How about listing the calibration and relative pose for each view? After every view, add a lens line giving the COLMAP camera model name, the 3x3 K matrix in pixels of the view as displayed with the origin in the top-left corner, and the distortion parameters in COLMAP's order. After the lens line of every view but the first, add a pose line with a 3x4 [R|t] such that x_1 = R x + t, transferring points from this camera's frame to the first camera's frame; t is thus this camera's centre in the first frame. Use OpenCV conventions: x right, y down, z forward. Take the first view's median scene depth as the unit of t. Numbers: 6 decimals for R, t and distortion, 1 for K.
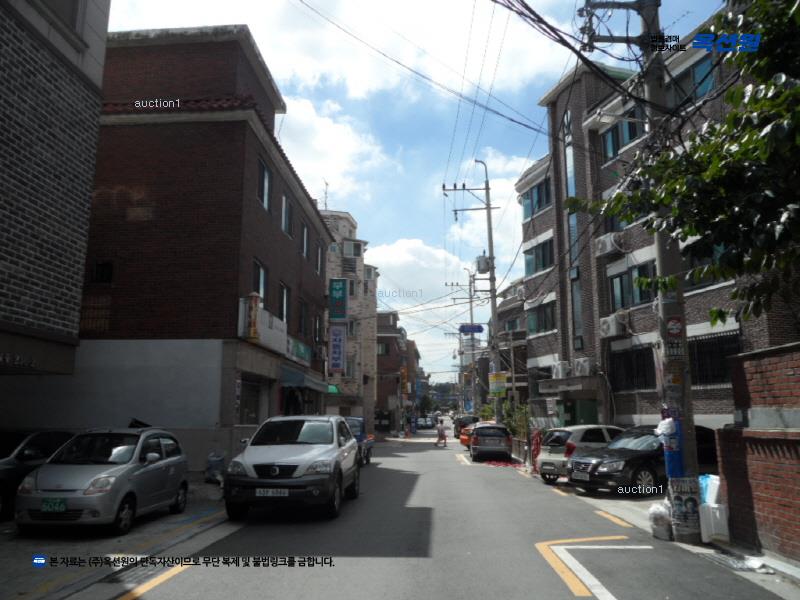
lens RADIAL K [[642.3, 0, 400.0], [0, 642.3, 300.0], [0, 0, 1]] dist [-0.036846, 0.022757]
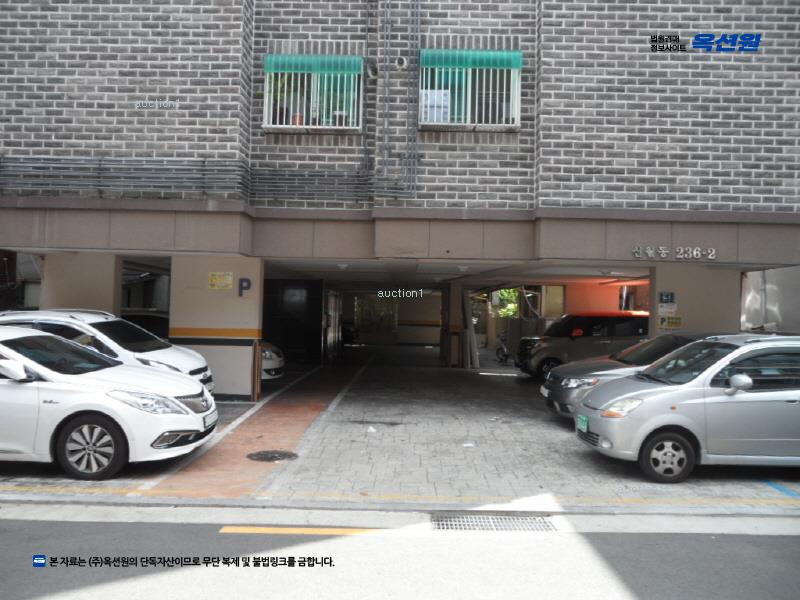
lens RADIAL K [[642.3, 0, 400.0], [0, 642.3, 300.0], [0, 0, 1]] dist [-0.036846, 0.022757]
pose [[0.051083, -0.023260, -0.998423, 0.262134], [0.166147, 0.985995, -0.014469, 0.128028], [0.984777, -0.165146, 0.054233, 0.699155]]
